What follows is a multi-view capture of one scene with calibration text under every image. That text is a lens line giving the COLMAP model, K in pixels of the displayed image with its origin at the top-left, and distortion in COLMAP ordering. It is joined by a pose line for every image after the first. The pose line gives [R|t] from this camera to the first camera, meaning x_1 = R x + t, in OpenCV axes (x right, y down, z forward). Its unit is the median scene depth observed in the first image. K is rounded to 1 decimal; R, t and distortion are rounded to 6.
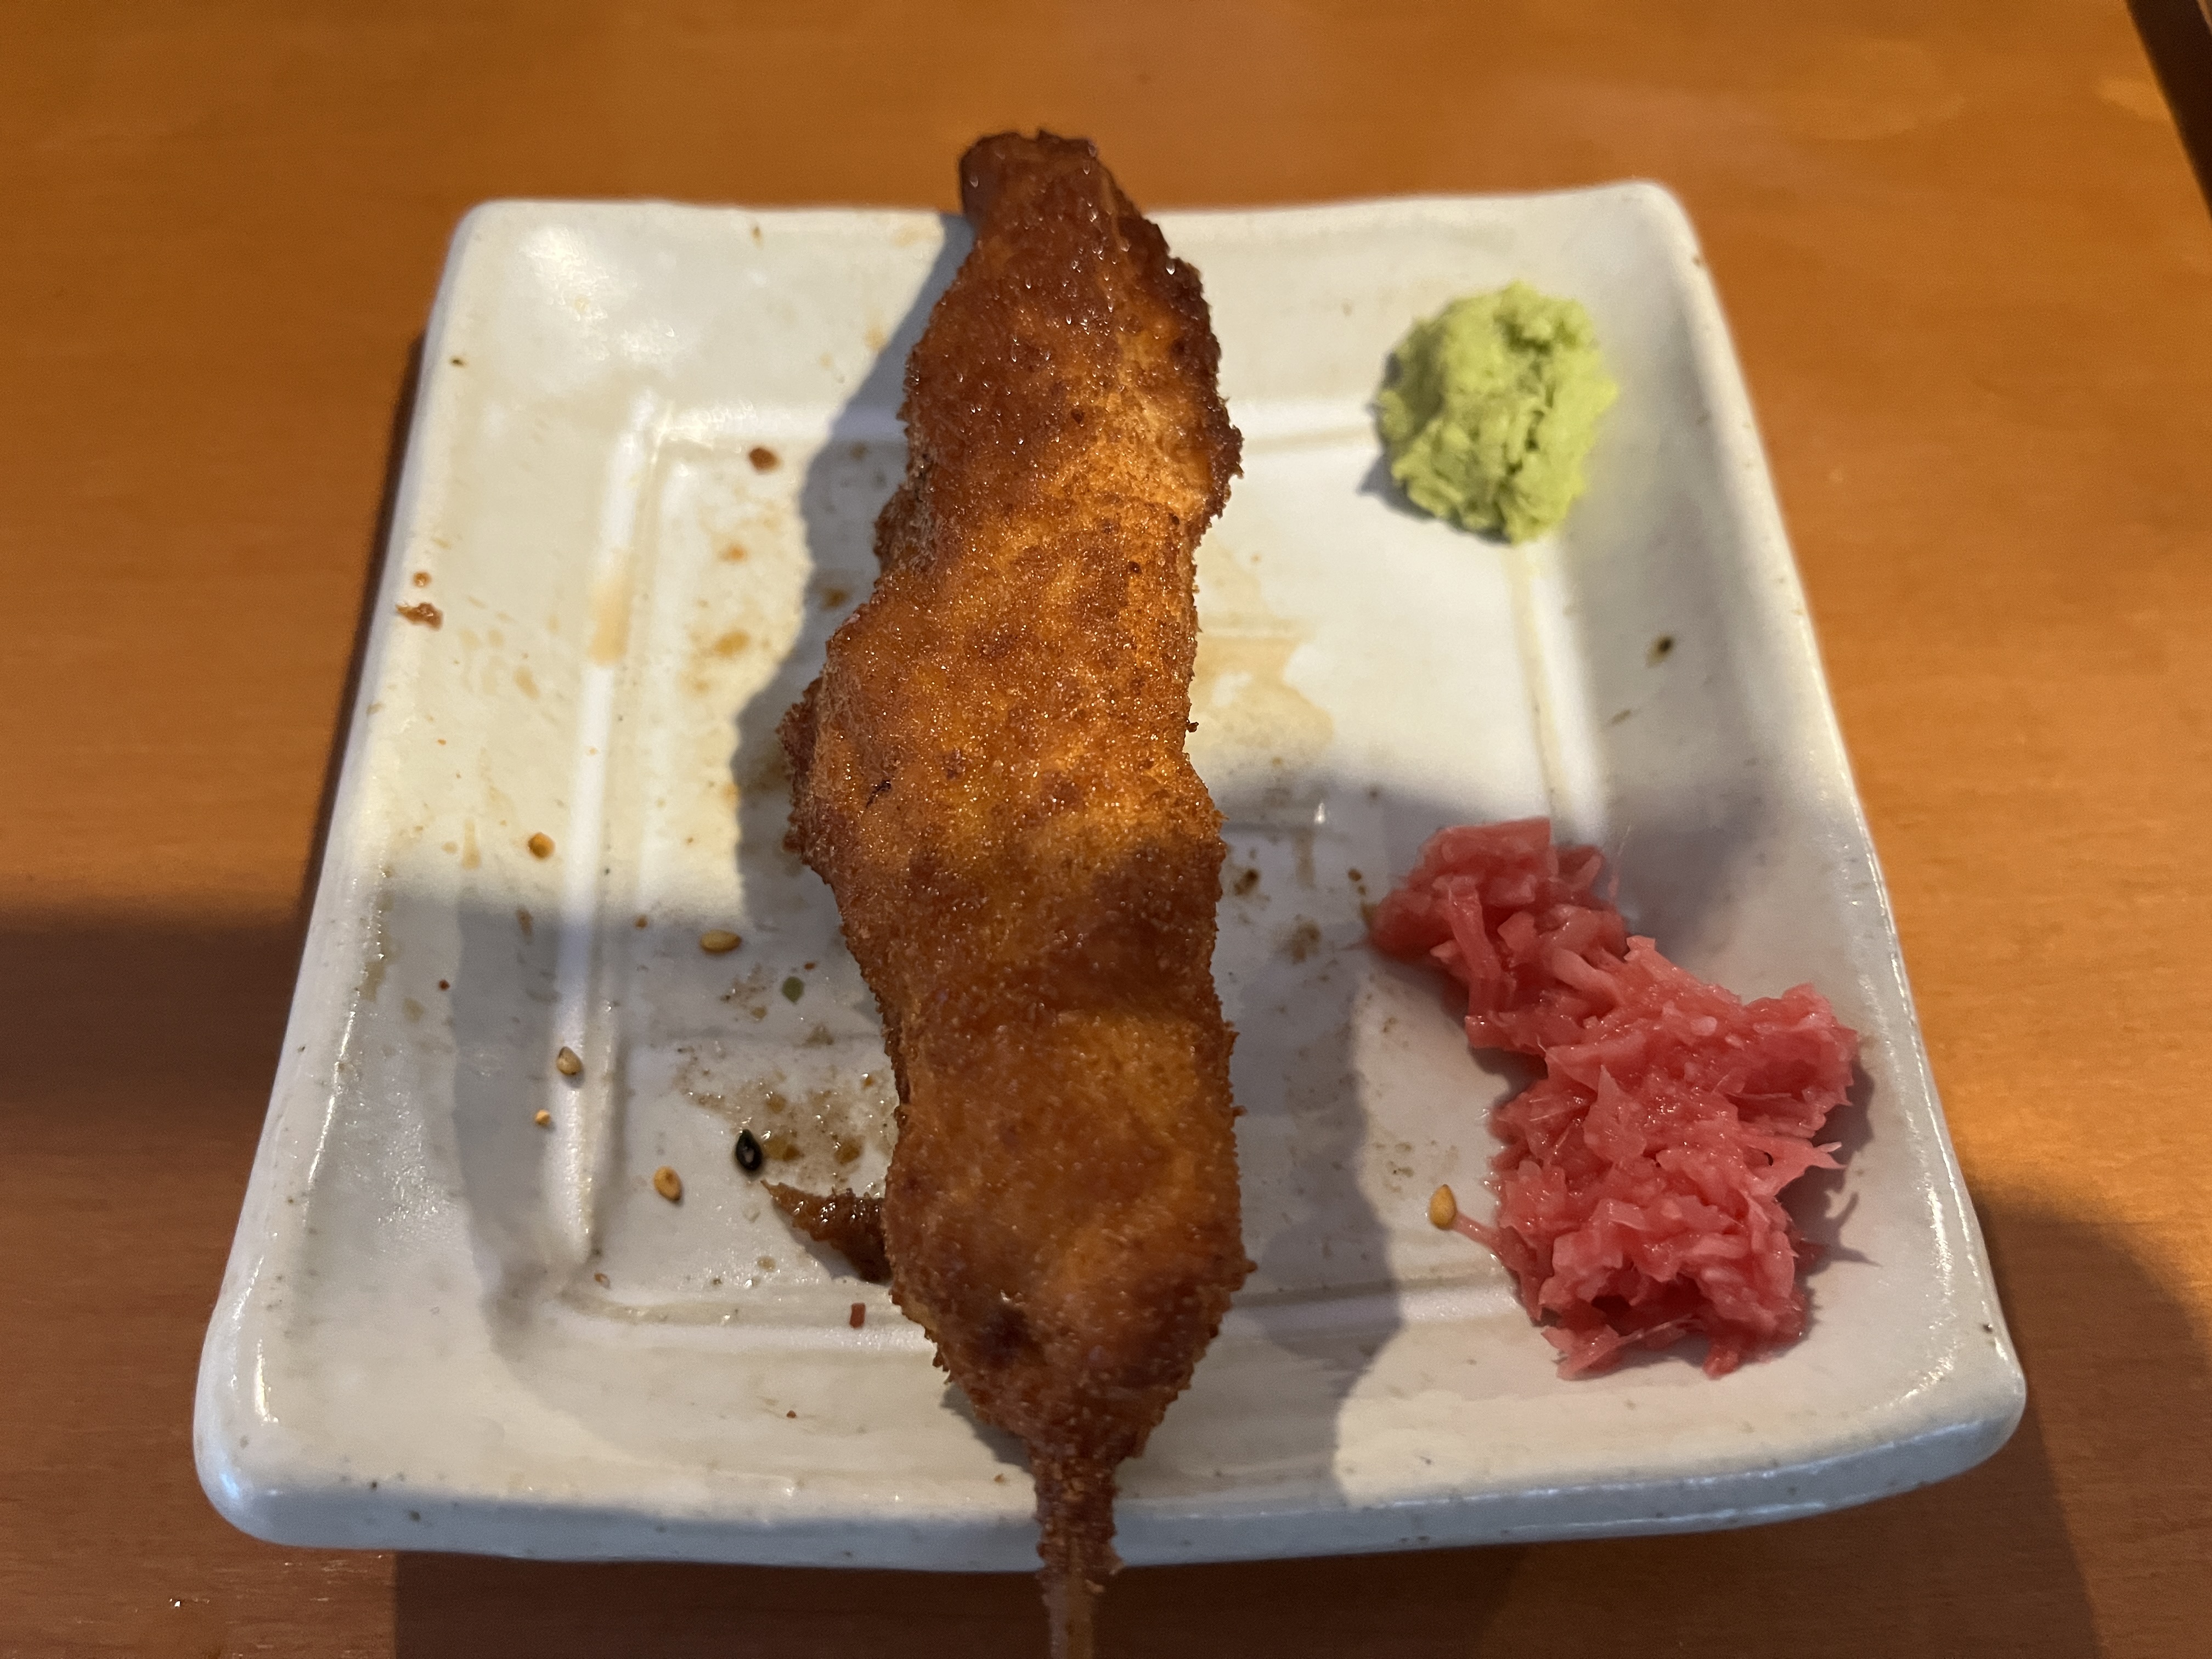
lens RADIAL K [[1813.2, 0, 1112.3], [0, 1813.2, 801.3], [0, 0, 1]] dist [0.006650, -0.060856]
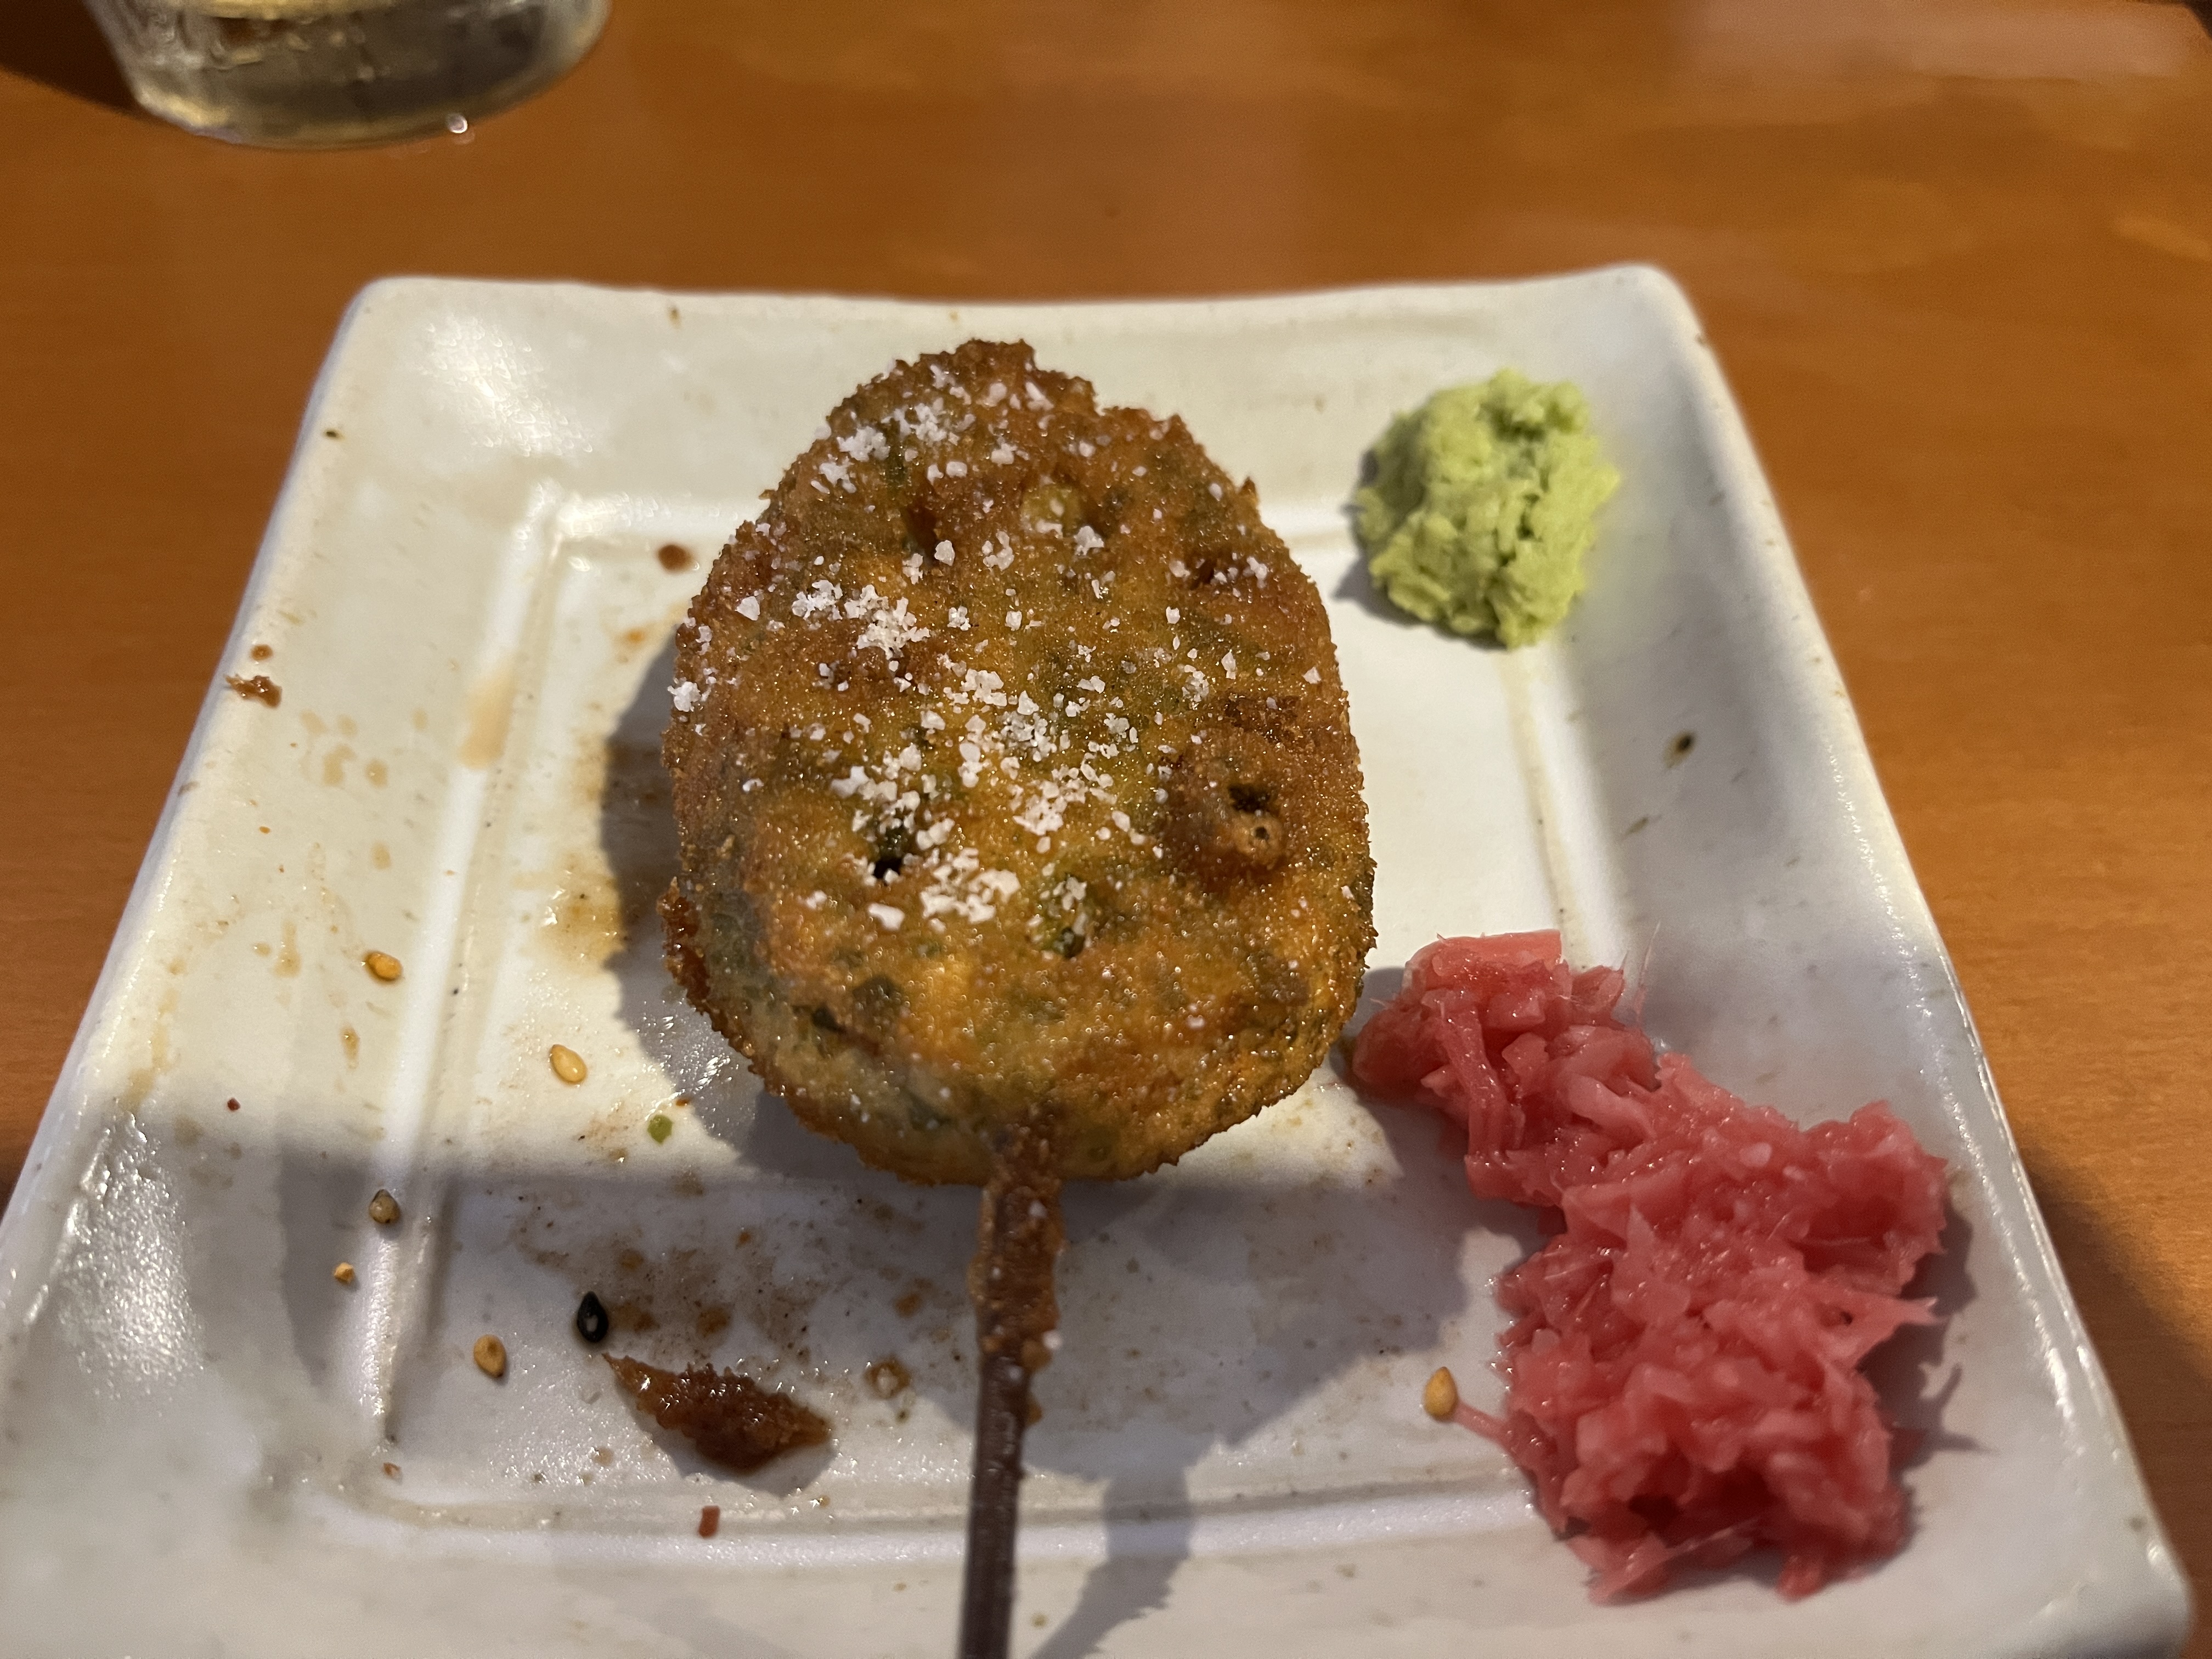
lens RADIAL K [[1810.6, 0, 1097.6], [0, 1810.6, 819.0], [0, 0, 1]] dist [-0.011234, -0.010896]
pose [[0.999883, 0.003718, -0.014864, 0.039738], [-0.005918, 0.988538, -0.150859, 0.091105], [0.014133, 0.150929, 0.988444, 0.159111]]
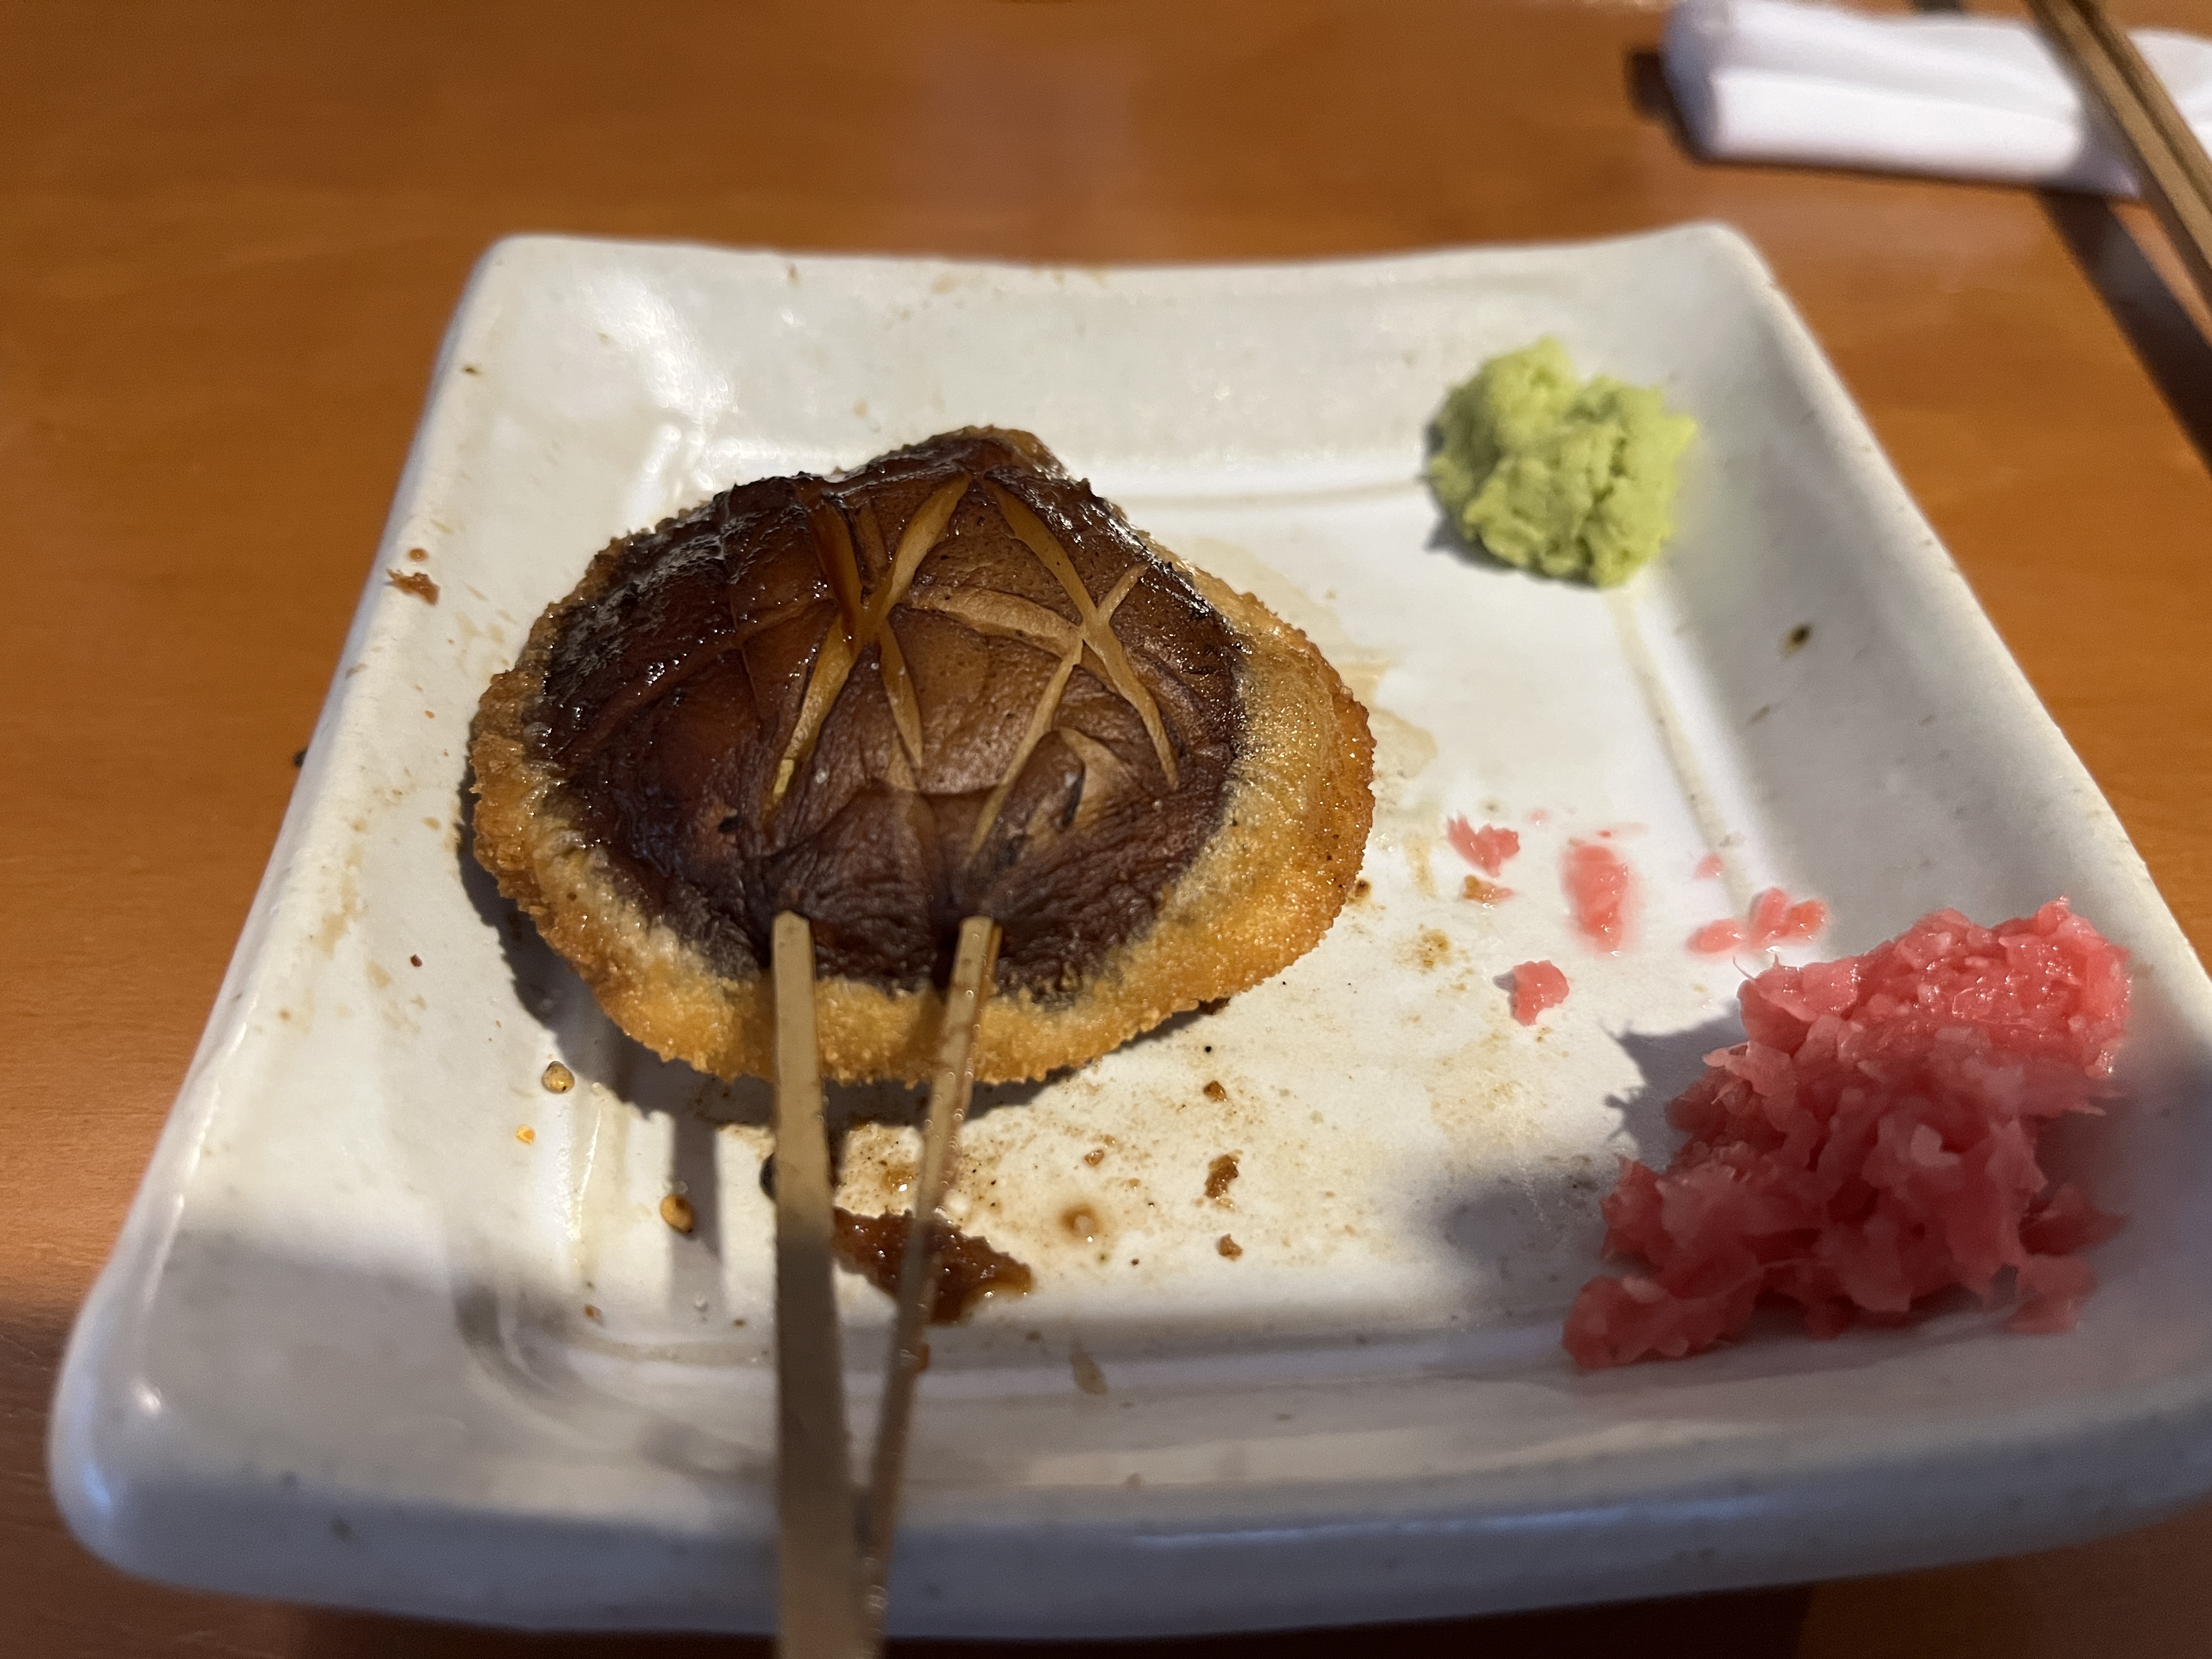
lens RADIAL K [[1810.6, 0, 1097.6], [0, 1810.6, 819.0], [0, 0, 1]] dist [-0.011234, -0.010896]
pose [[0.999565, -0.015835, 0.024894, -0.075806], [0.021551, 0.968140, -0.249481, 0.242134], [-0.020150, 0.249909, 0.968060, 0.176316]]
